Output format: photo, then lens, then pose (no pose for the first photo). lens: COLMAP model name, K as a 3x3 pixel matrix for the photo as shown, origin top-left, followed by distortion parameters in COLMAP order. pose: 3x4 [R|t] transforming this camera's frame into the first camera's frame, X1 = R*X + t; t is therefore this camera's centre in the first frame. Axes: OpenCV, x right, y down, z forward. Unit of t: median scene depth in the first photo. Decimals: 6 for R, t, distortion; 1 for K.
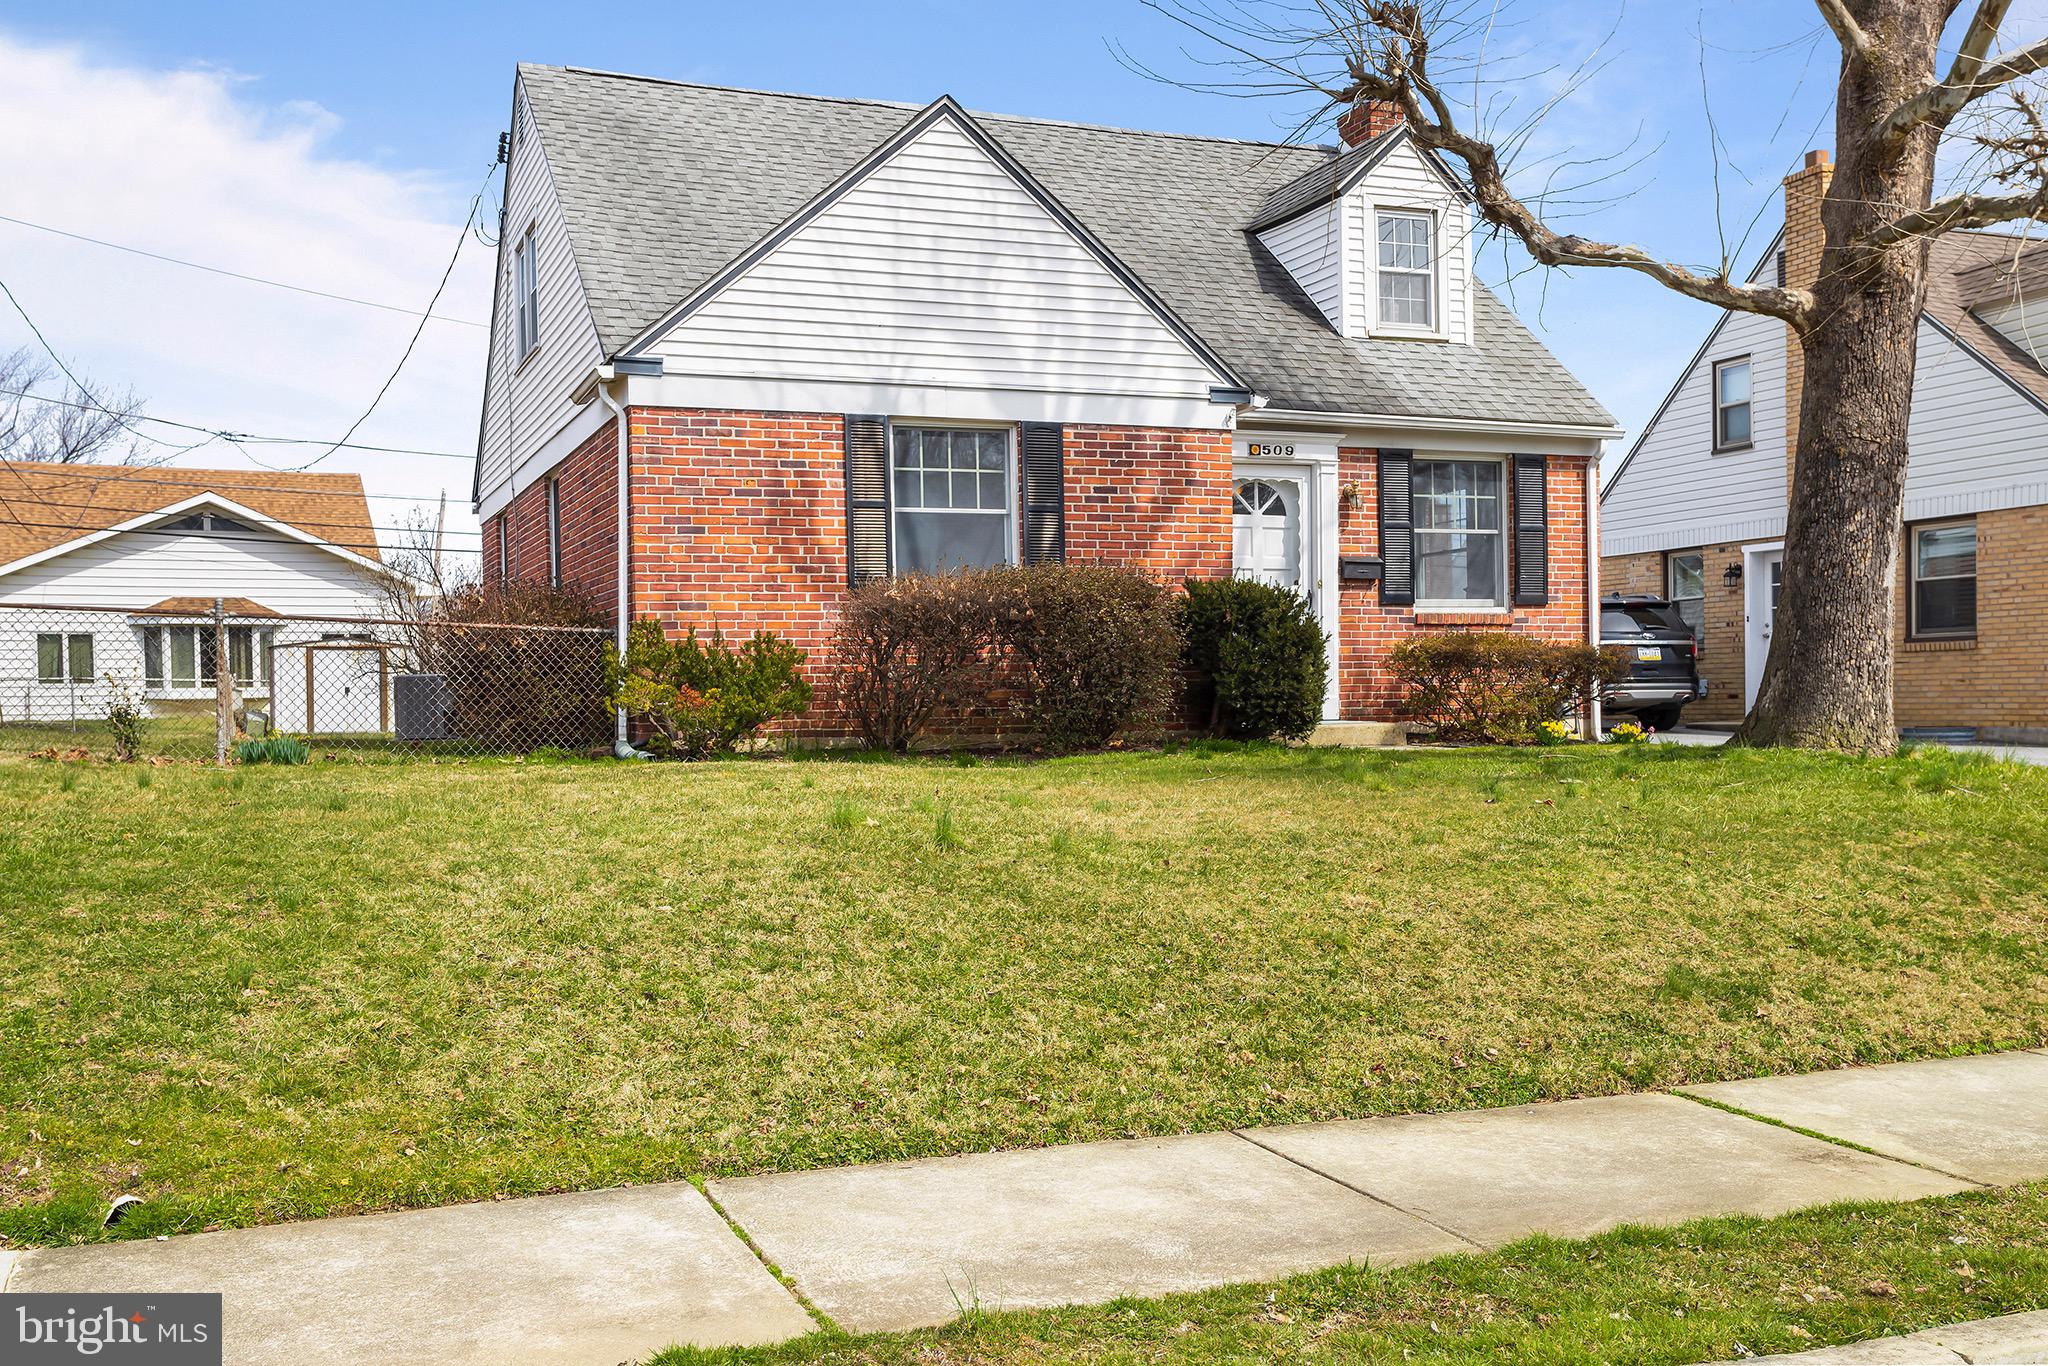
lens RADIAL K [[1967.2, 0, 1024.0], [0, 1967.2, 683.0], [0, 0, 1]] dist [-0.007123, -0.001922]
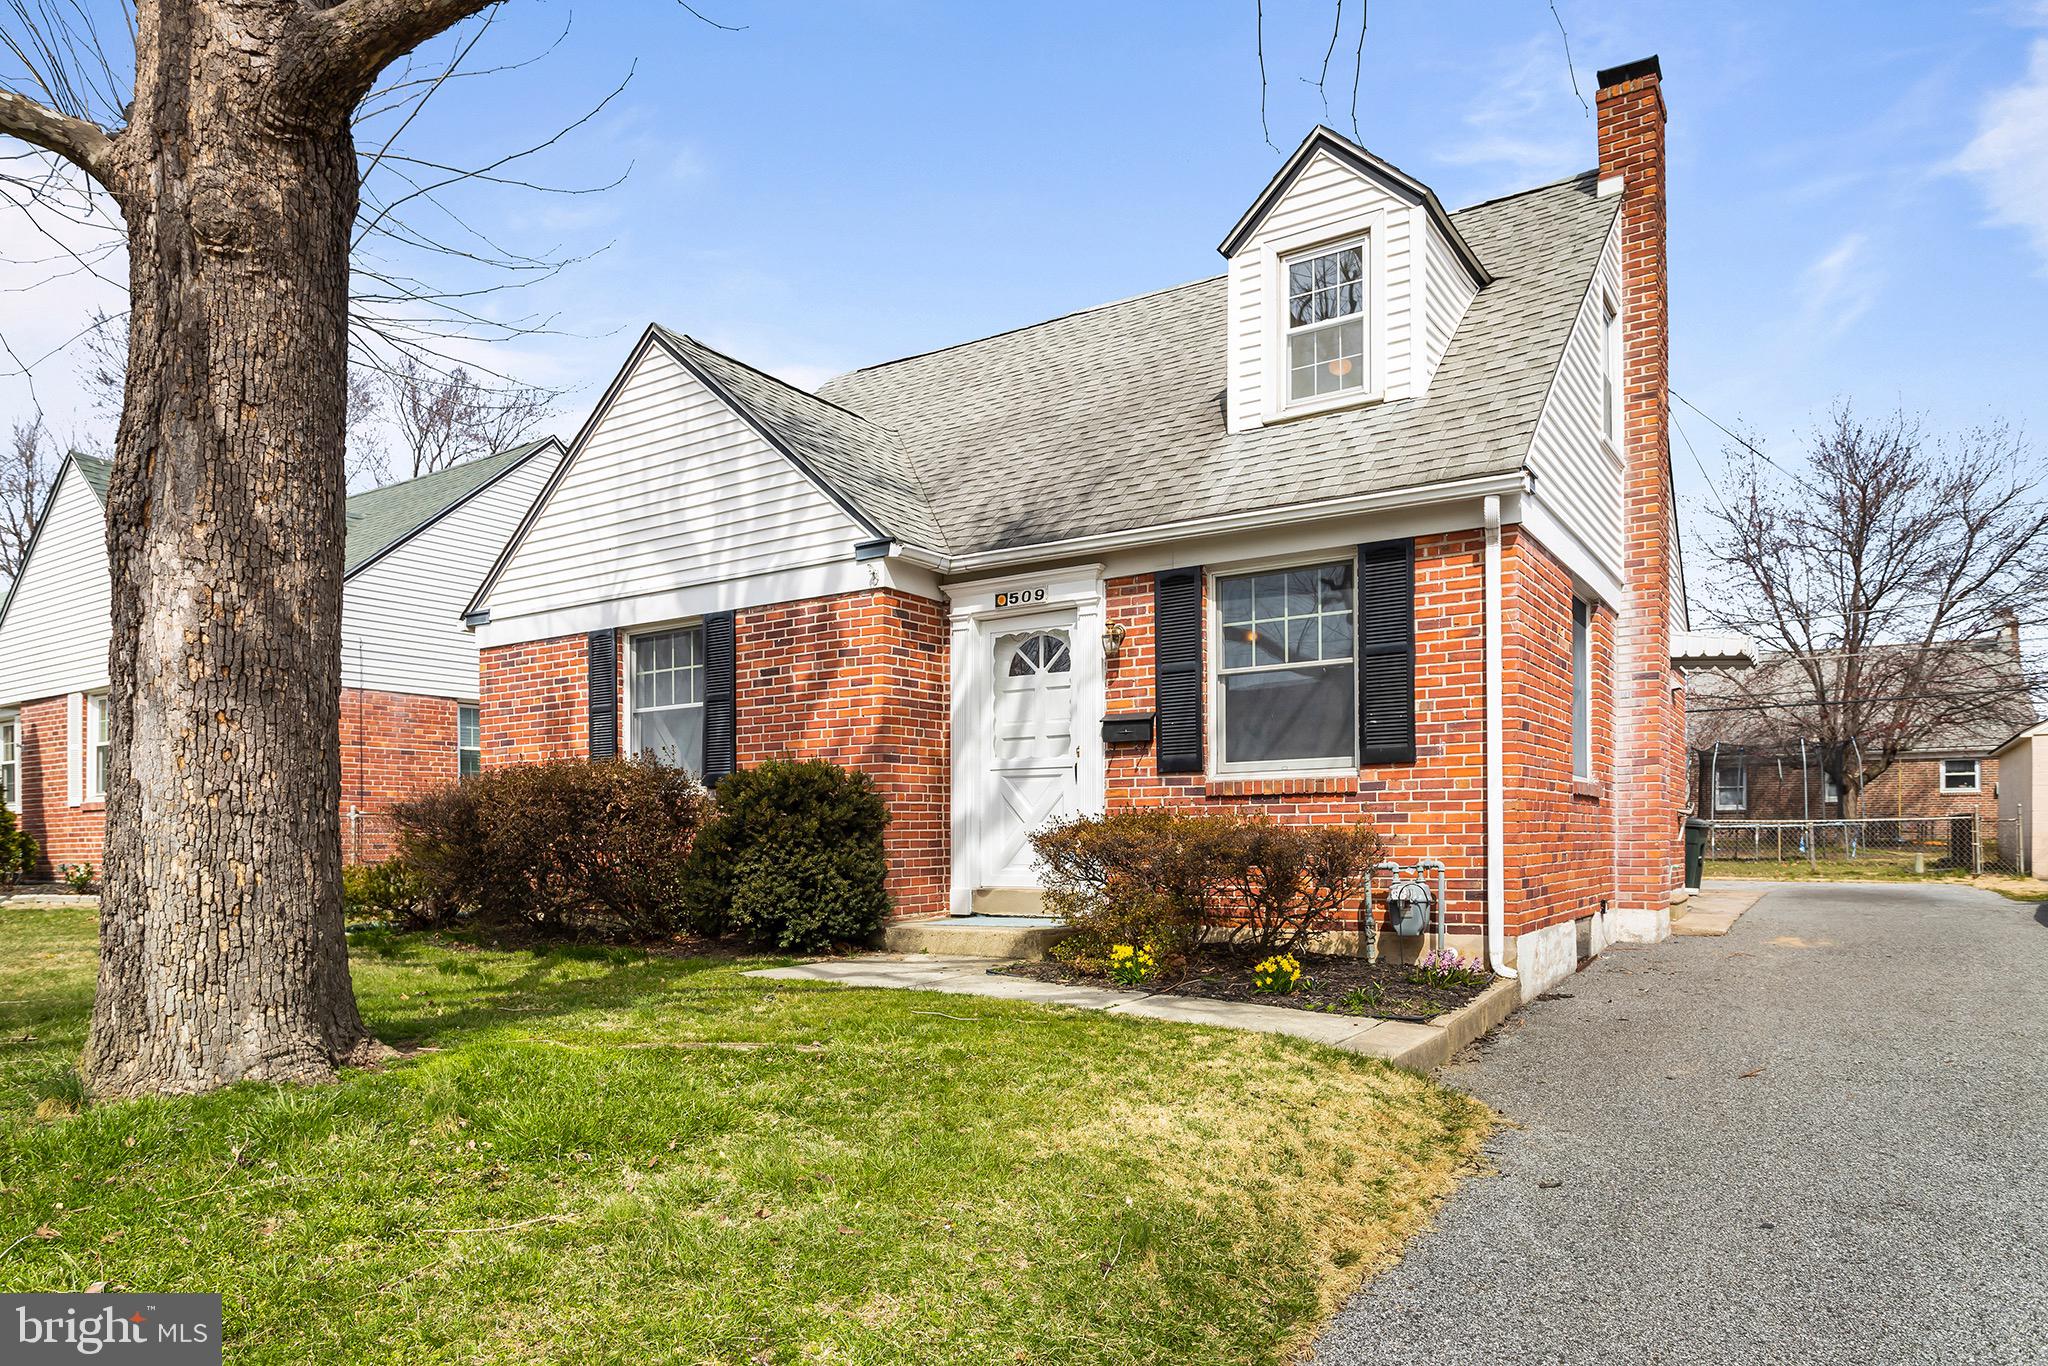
lens RADIAL K [[1280.0, 0, 1024.6], [0, 1280.0, 812.9], [0, 0, 1]] dist [-0.027065, -0.000108]
pose [[0.573708, -0.004798, -0.819046, 0.579259], [0.012190, 0.999922, 0.002681, -0.026607], [0.818970, -0.011523, 0.573721, 0.682054]]
